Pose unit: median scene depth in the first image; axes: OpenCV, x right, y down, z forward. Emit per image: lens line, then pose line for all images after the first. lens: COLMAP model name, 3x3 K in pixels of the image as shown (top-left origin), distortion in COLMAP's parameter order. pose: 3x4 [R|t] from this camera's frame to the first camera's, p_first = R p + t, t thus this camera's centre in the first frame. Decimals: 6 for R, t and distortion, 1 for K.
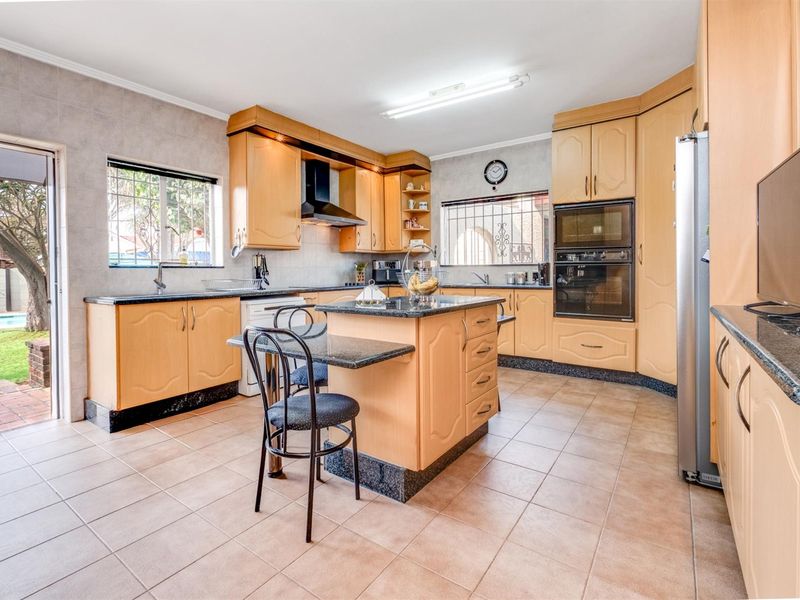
lens RADIAL K [[389.3, 0, 399.6], [0, 389.3, 305.7], [0, 0, 1]] dist [0.000305, 0.000145]
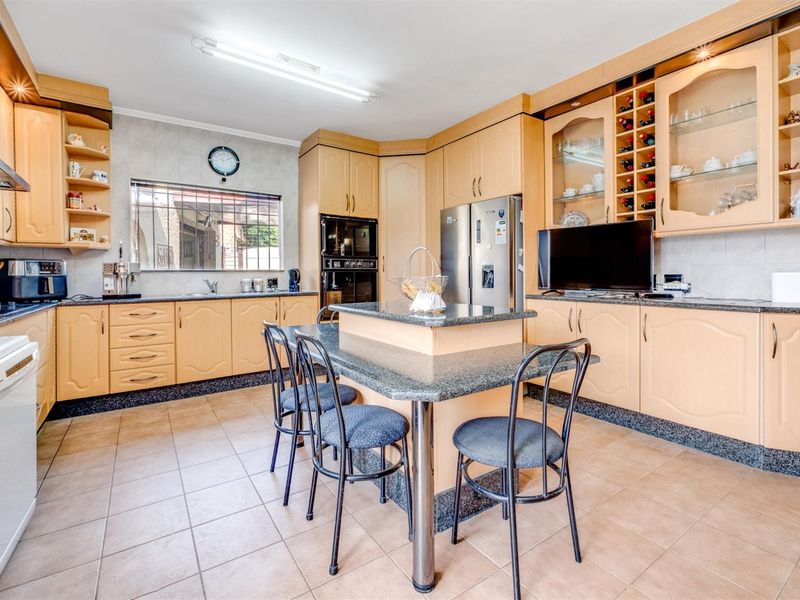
lens RADIAL K [[389.3, 0, 399.6], [0, 389.3, 305.7], [0, 0, 1]] dist [0.000305, 0.000145]
pose [[0.356977, -0.068418, 0.931604, -0.425376], [0.084984, 0.995557, 0.040551, -0.031523], [-0.930239, 0.064695, 0.361205, 0.357831]]
